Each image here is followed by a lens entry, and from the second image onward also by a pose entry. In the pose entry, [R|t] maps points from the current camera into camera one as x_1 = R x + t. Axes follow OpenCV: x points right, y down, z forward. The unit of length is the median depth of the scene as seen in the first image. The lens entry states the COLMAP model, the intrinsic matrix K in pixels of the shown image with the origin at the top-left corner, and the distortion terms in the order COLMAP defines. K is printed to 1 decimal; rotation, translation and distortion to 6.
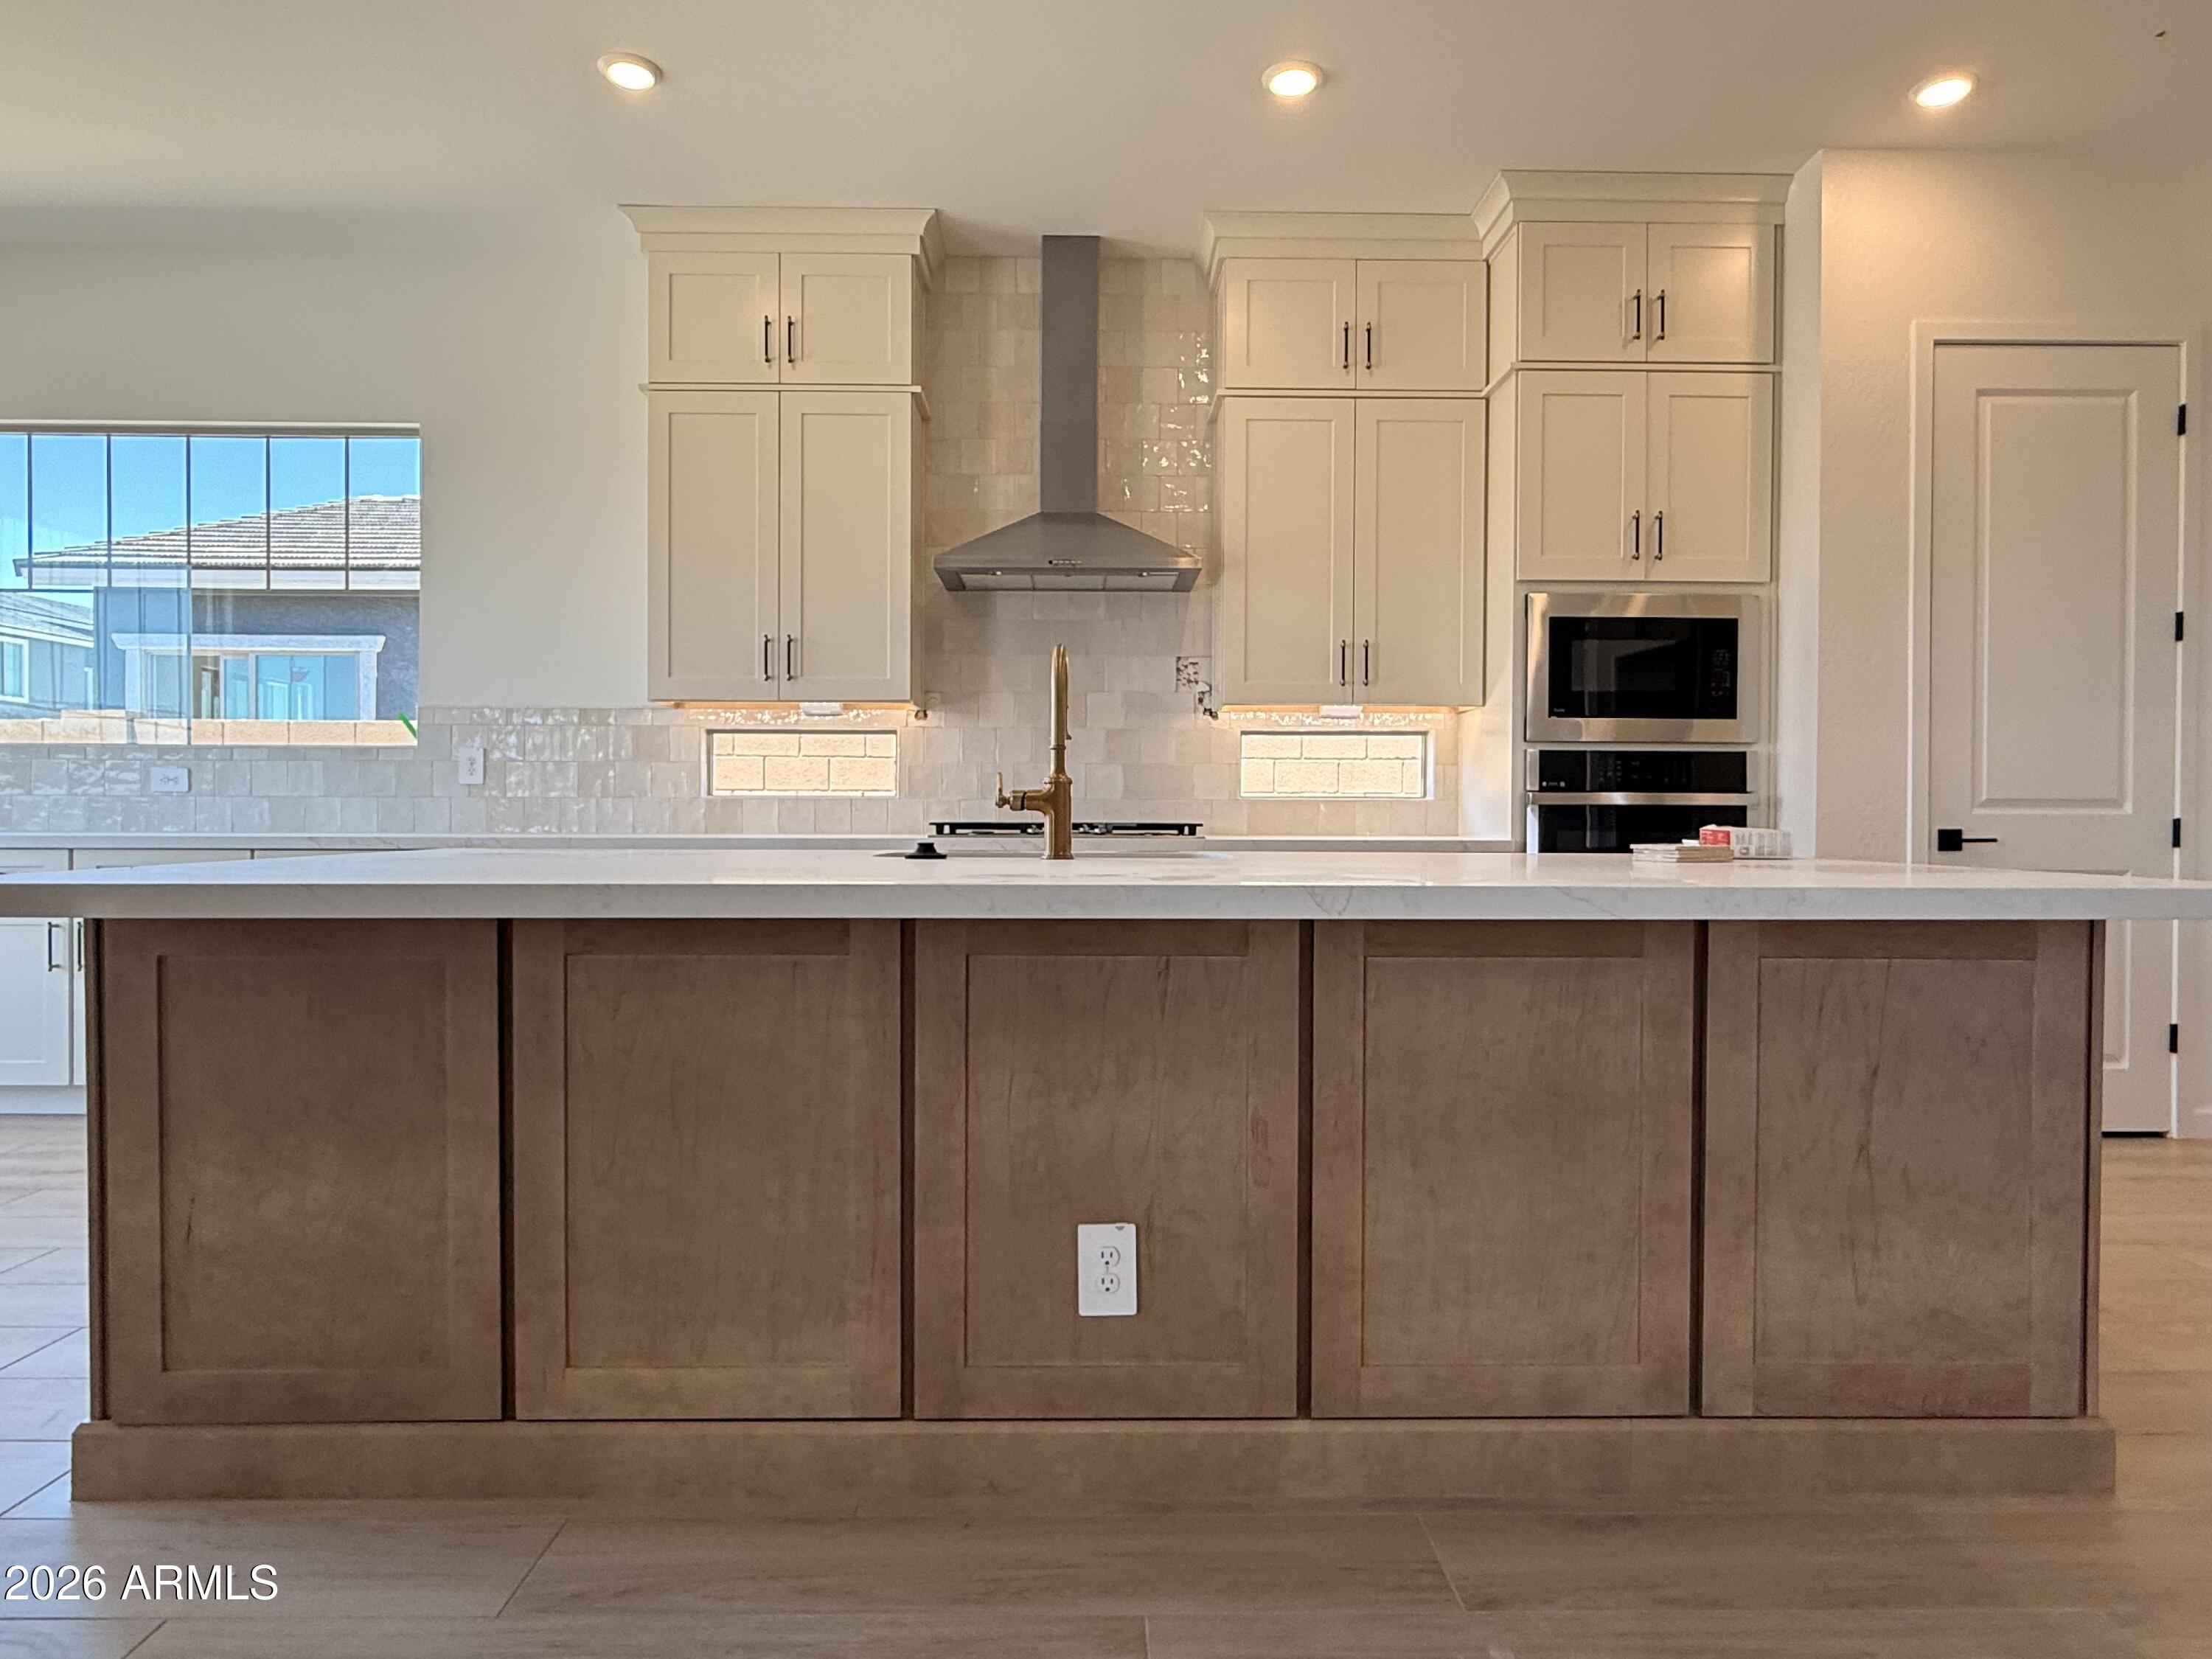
lens RADIAL K [[1306.5, 0, 1097.6], [0, 1306.5, 831.9], [0, 0, 1]] dist [-0.003404, 0.001585]
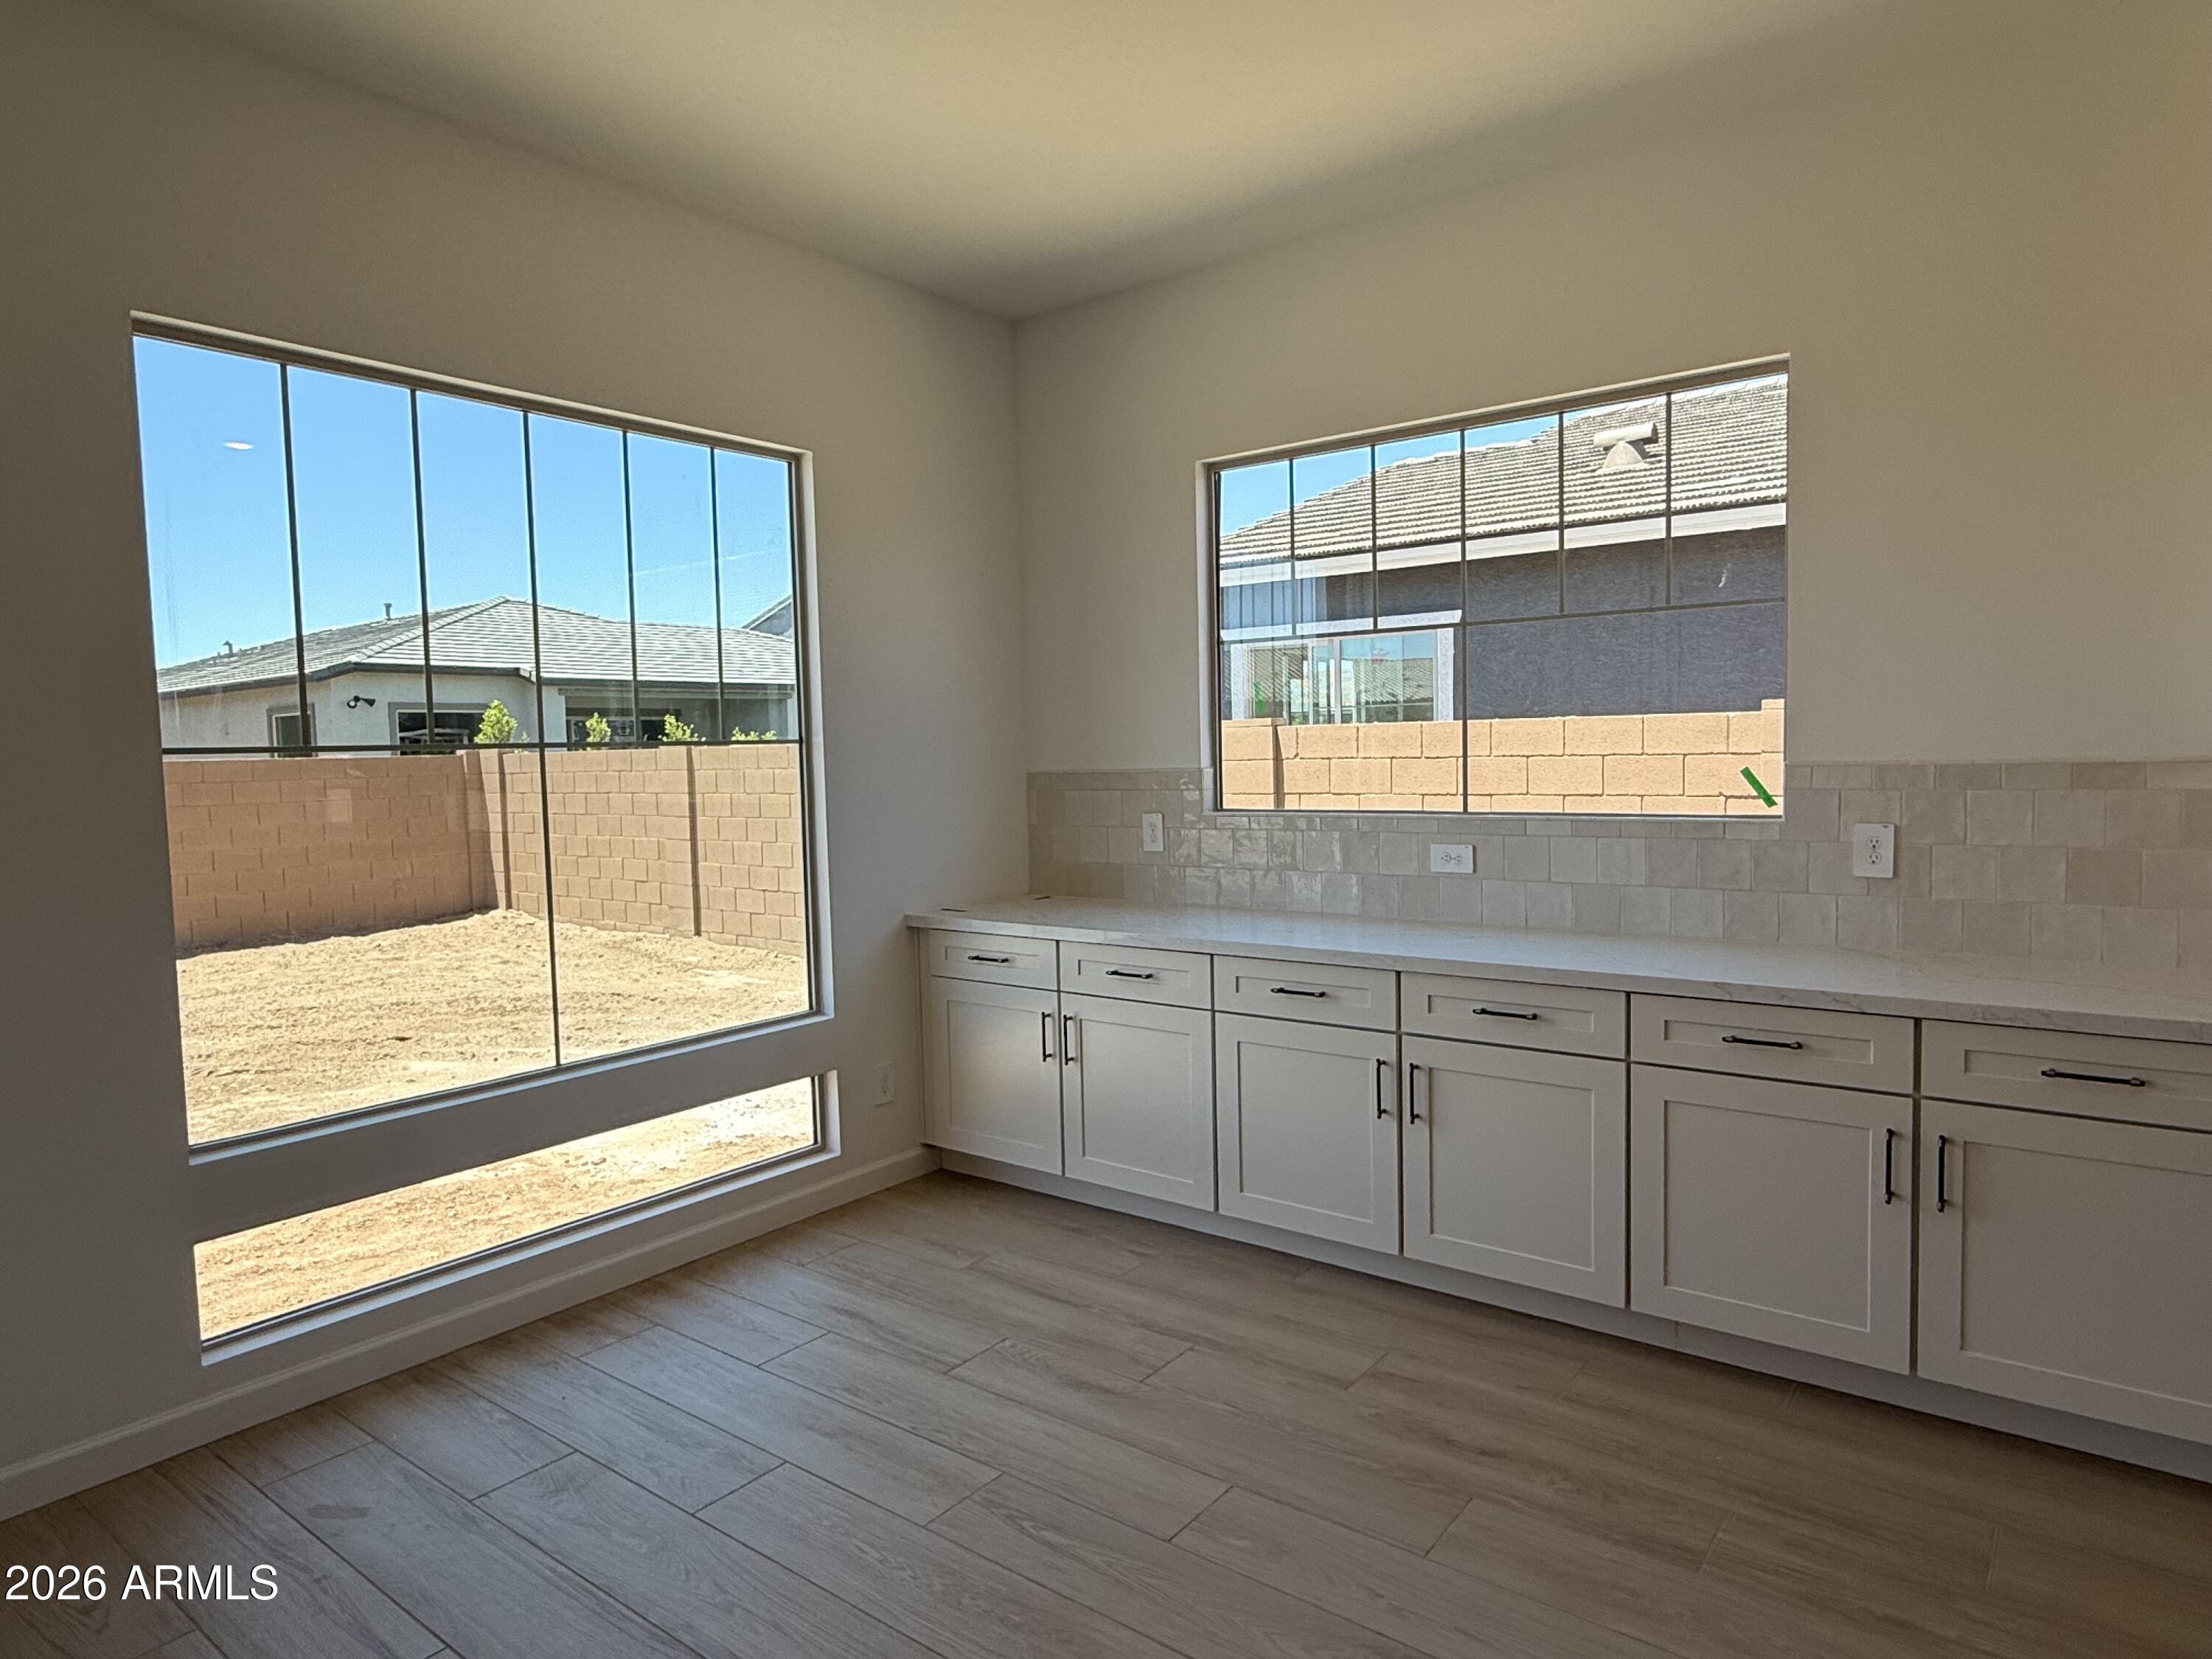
lens RADIAL K [[1306.5, 0, 1097.6], [0, 1306.5, 831.9], [0, 0, 1]] dist [-0.003404, 0.001585]
pose [[0.779066, 0.018045, -0.626683, -0.400445], [0.018581, 0.998482, 0.051849, -0.111633], [0.626667, -0.052038, 0.777548, 0.242075]]
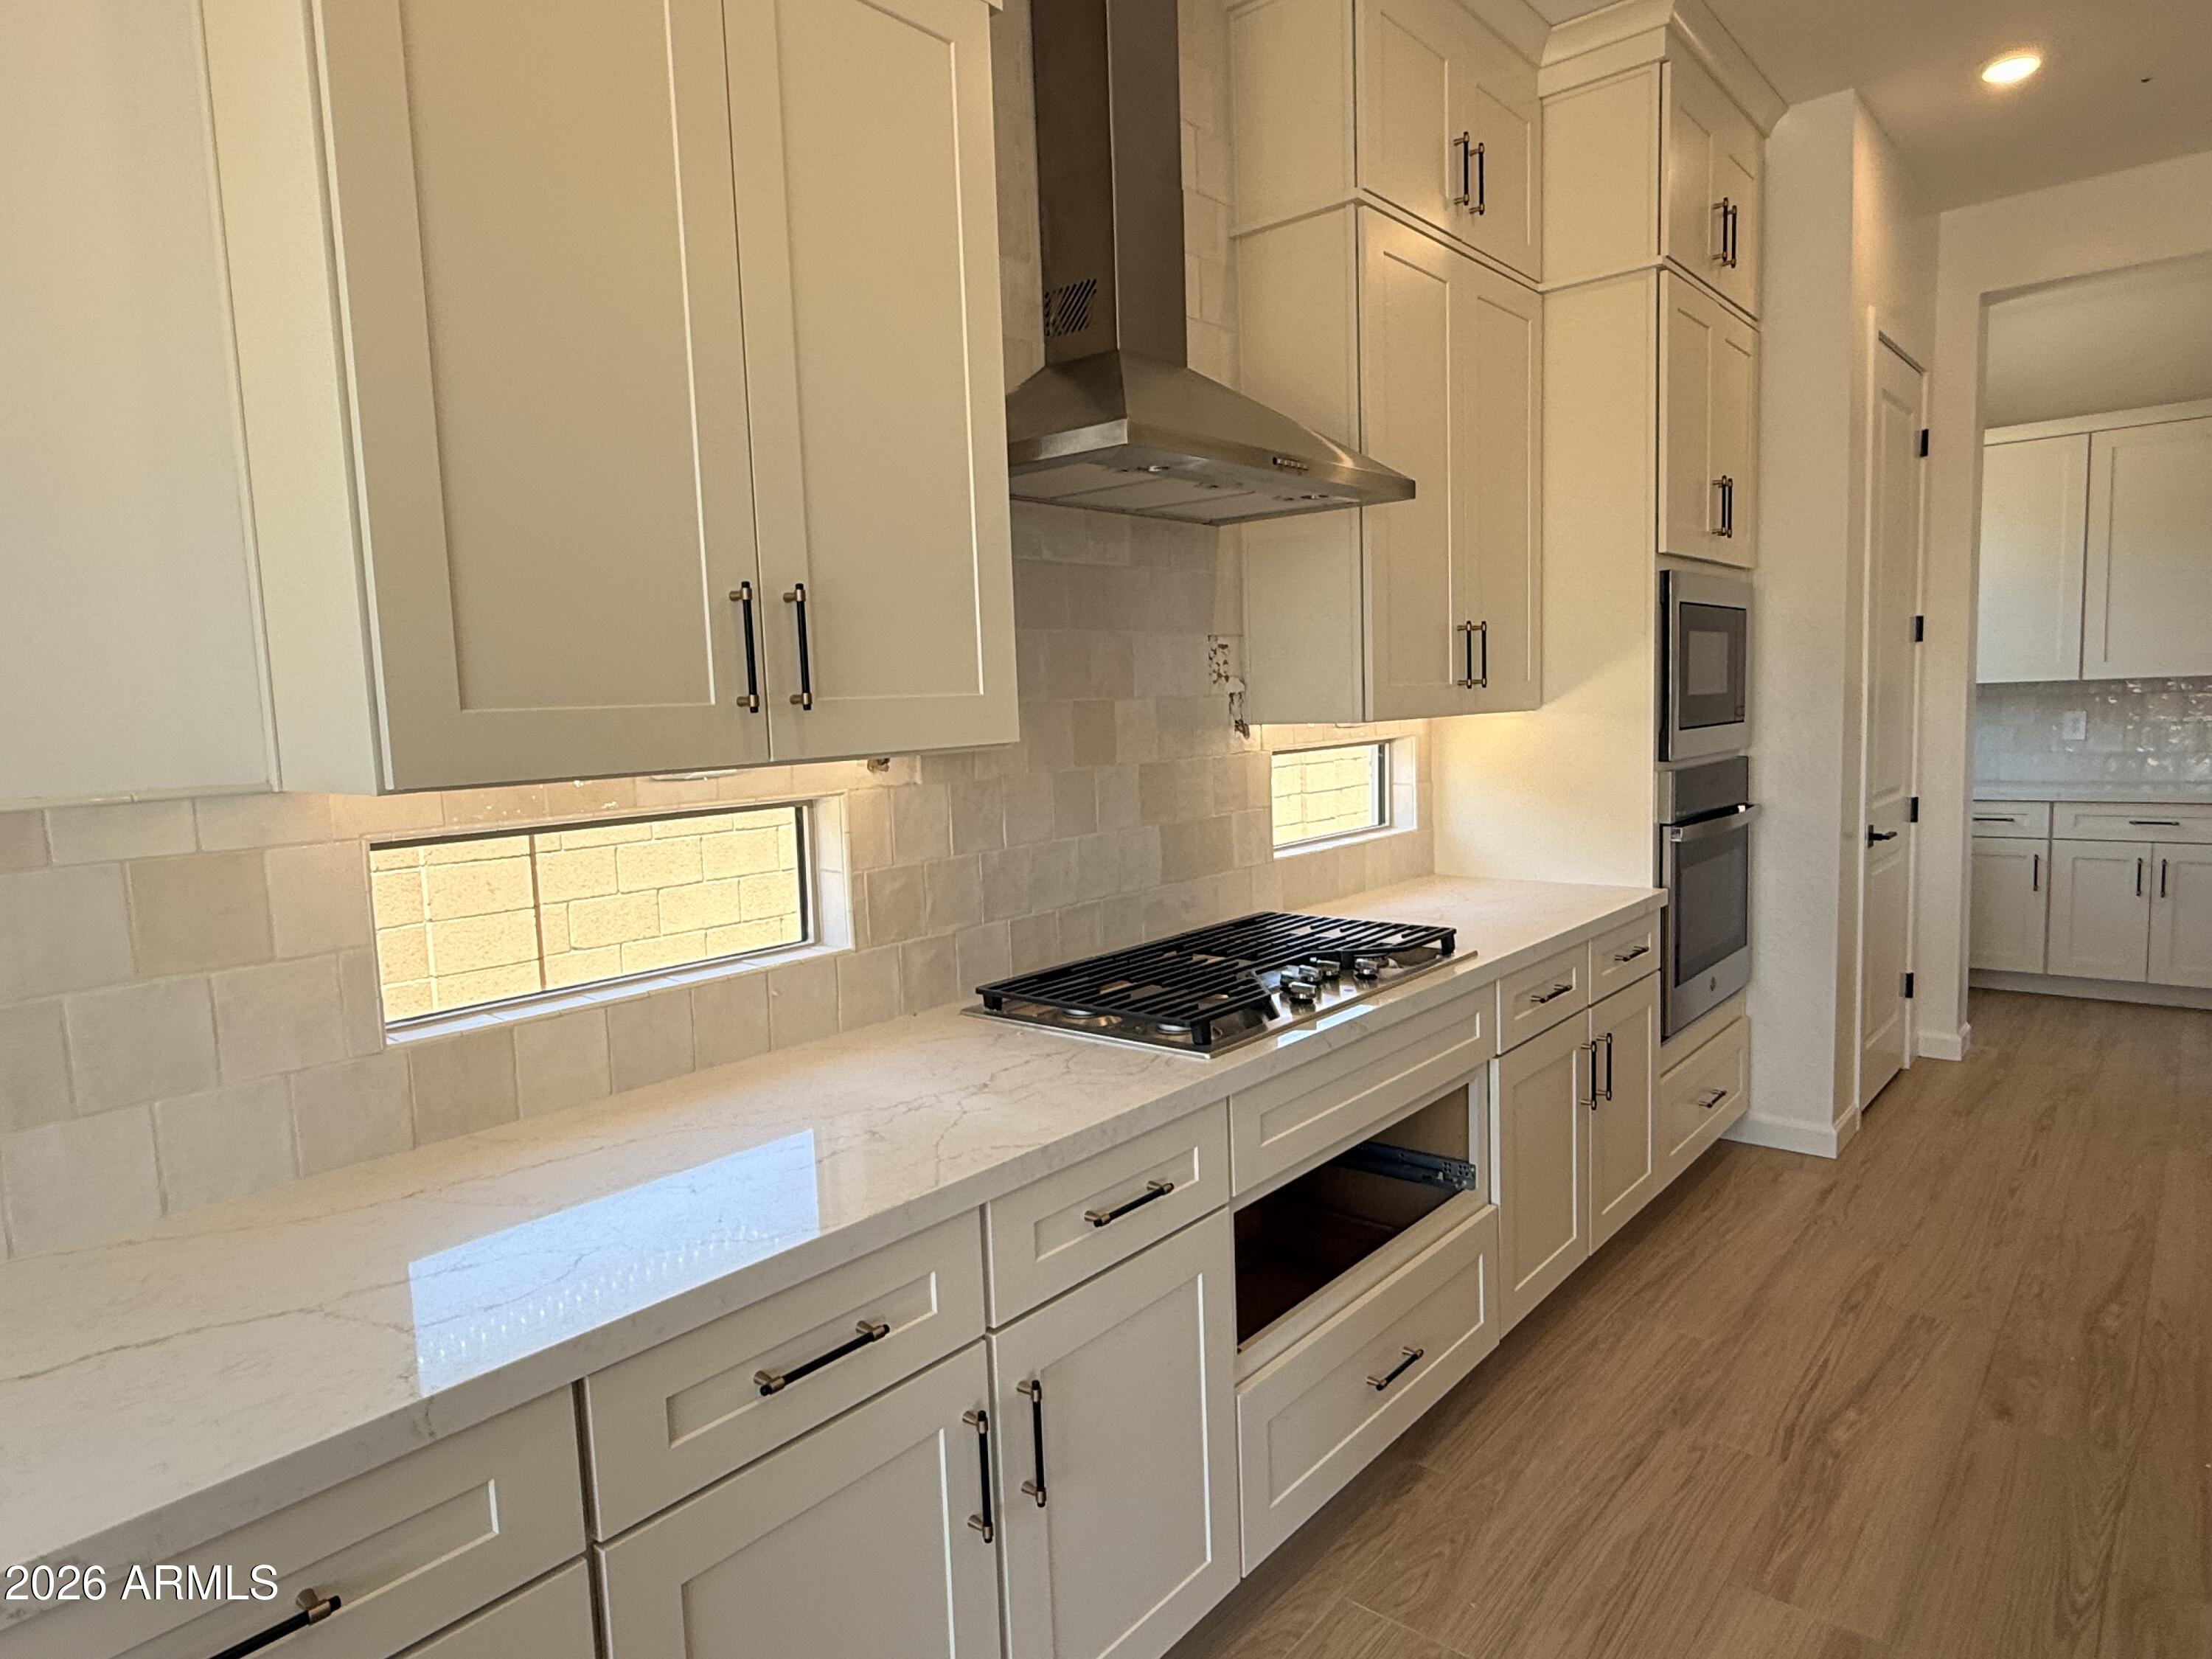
lens RADIAL K [[1306.5, 0, 1097.6], [0, 1306.5, 831.9], [0, 0, 1]] dist [-0.003404, 0.001585]
pose [[0.667681, -0.103353, 0.737238, -0.460988], [0.051607, 0.994359, 0.092661, -0.112758], [-0.742656, -0.023822, 0.669249, 0.699815]]
